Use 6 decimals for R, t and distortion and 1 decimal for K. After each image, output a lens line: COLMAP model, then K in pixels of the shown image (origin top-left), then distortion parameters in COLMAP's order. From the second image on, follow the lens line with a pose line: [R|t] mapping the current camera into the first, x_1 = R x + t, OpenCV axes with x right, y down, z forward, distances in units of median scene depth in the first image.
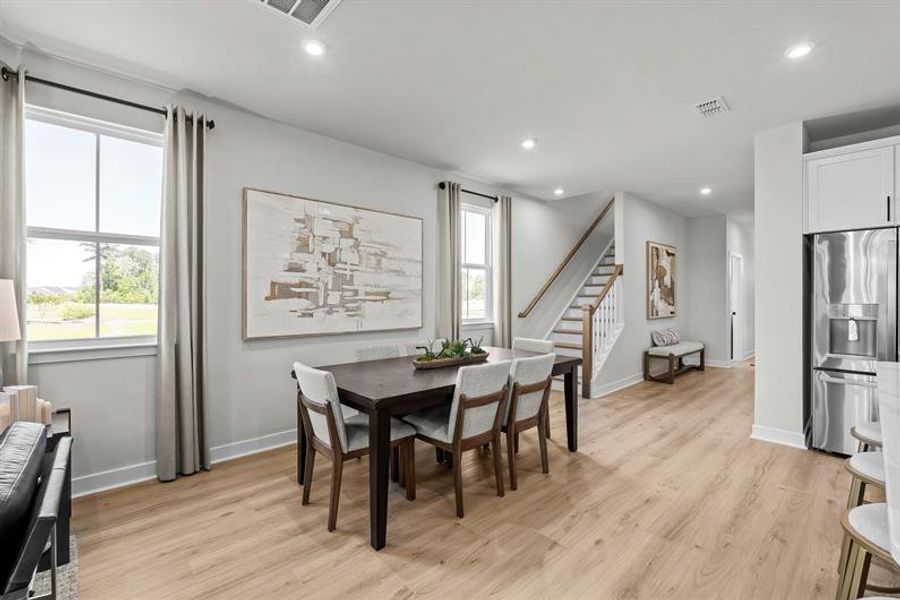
lens RADIAL K [[392.6, 0, 452.3], [0, 392.6, 296.4], [0, 0, 1]] dist [-0.006138, -0.000201]
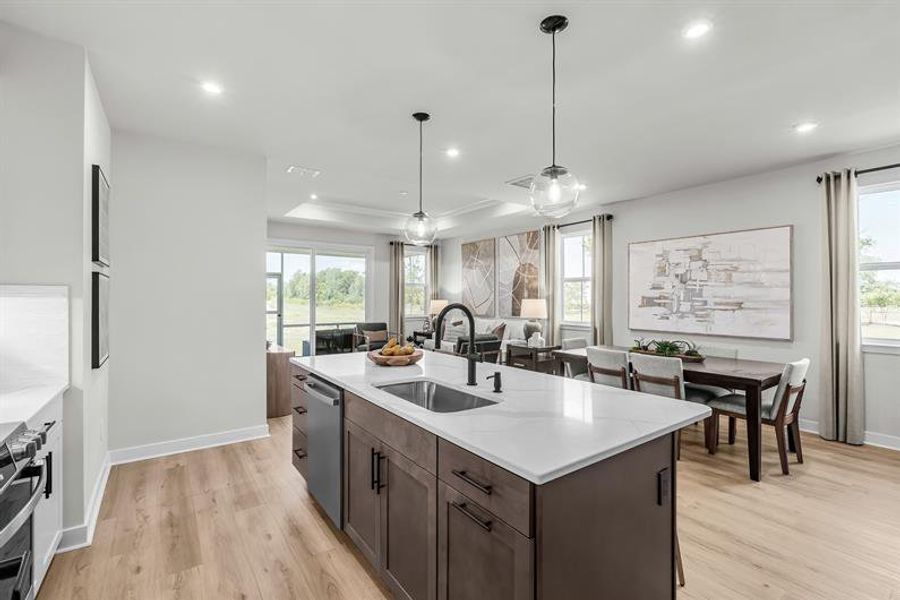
lens RADIAL K [[392.6, 0, 456.7], [0, 392.6, 297.5], [0, 0, 1]] dist [-0.006138, -0.000201]
pose [[-0.104192, -0.001857, -0.994555, 1.173703], [0.001071, 0.999997, -0.001979, -0.027579], [0.994557, -0.001272, -0.104190, 0.368636]]
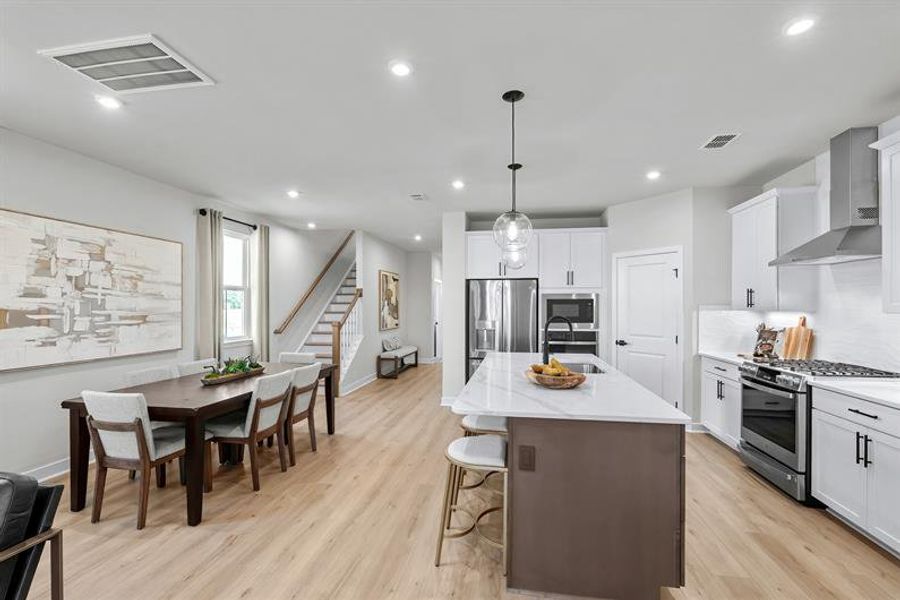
lens RADIAL K [[392.6, 0, 444.3], [0, 392.6, 306.4], [0, 0, 1]] dist [-0.006138, -0.000201]
pose [[0.807153, -0.001052, 0.590341, -0.158212], [-0.000002, 0.999998, 0.001785, -0.041847], [-0.590342, -0.001442, 0.807152, -0.286275]]
